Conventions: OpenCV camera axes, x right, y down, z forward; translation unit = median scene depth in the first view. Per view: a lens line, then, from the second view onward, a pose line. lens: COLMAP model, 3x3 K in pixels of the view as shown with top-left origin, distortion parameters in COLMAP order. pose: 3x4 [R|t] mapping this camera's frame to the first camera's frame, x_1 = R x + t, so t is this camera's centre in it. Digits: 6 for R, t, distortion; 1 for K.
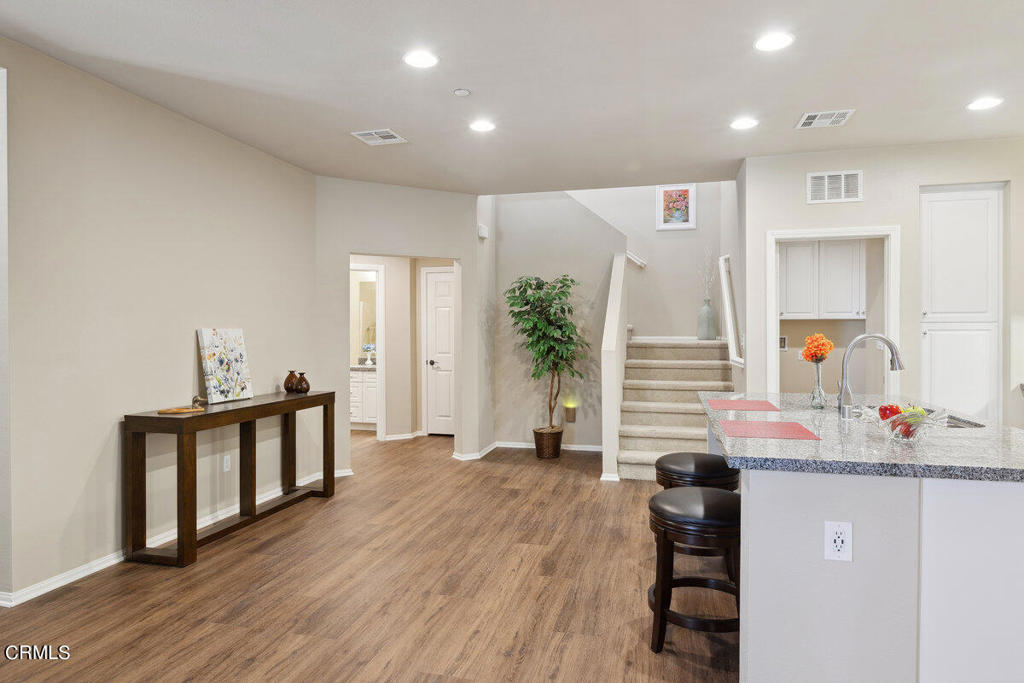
lens RADIAL K [[617.5, 0, 512.6], [0, 617.5, 332.4], [0, 0, 1]] dist [-0.006140, -0.000034]
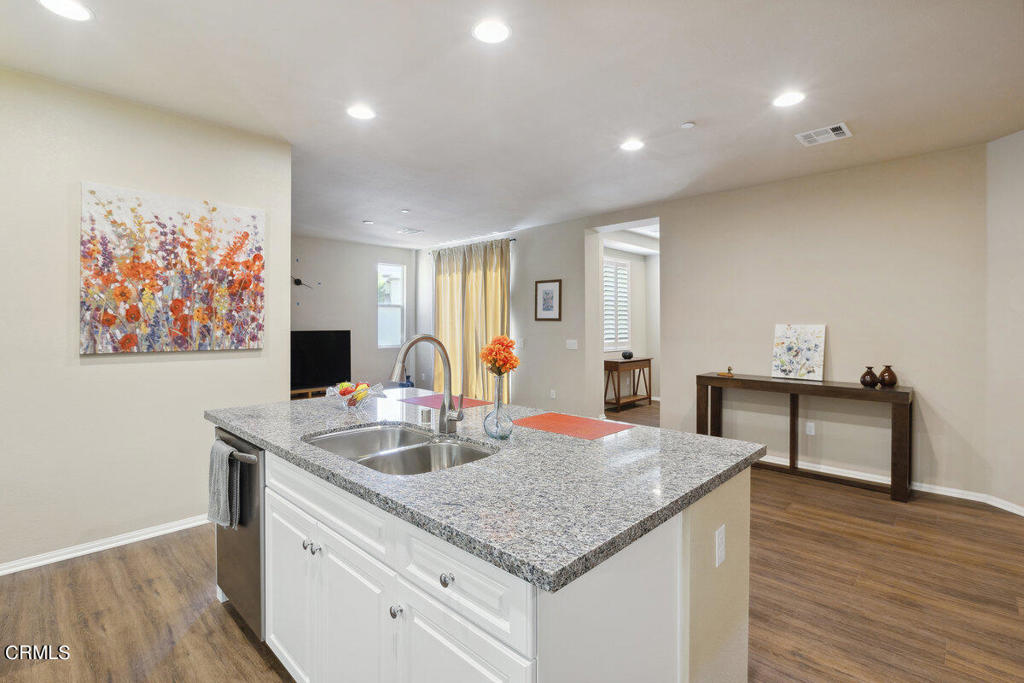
lens RADIAL K [[476.3, 0, 508.6], [0, 476.3, 322.4], [0, 0, 1]] dist [-0.008042, 0.000068]
pose [[-0.499820, 0.000211, -0.866129, 0.727671], [-0.001586, 0.999998, 0.001159, -0.011143], [0.866128, 0.001953, -0.499819, 0.960734]]
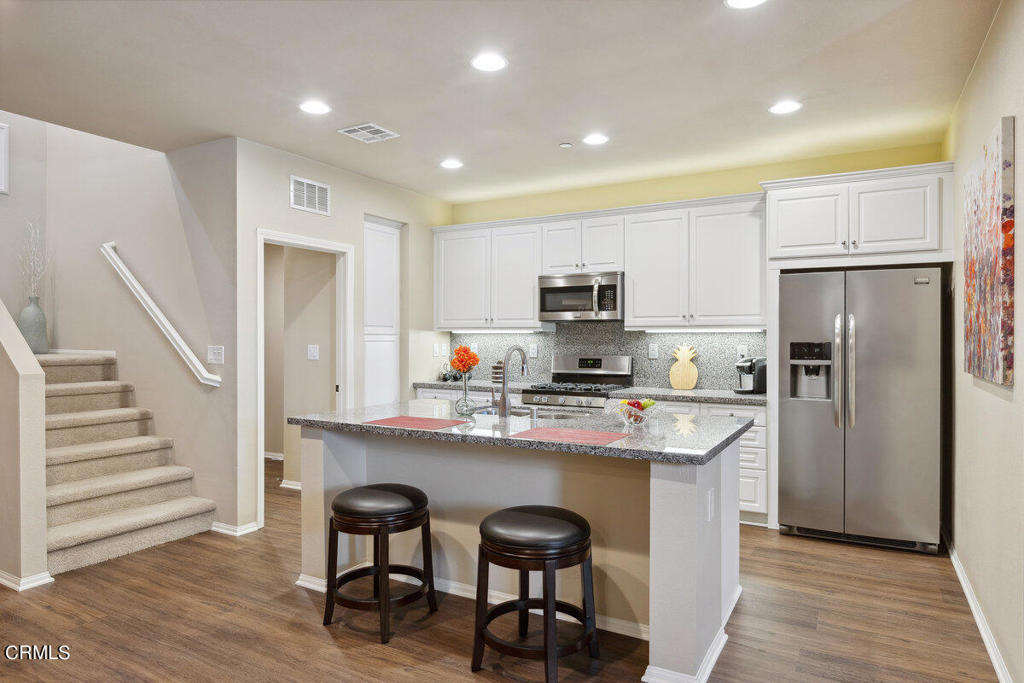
lens RADIAL K [[617.5, 0, 510.5], [0, 617.5, 340.8], [0, 0, 1]] dist [-0.006140, -0.000034]
pose [[0.267077, -0.000830, 0.963675, -0.382598], [0.001114, 0.999999, 0.000553, -0.005235], [-0.963674, 0.000926, 0.267078, 0.475547]]
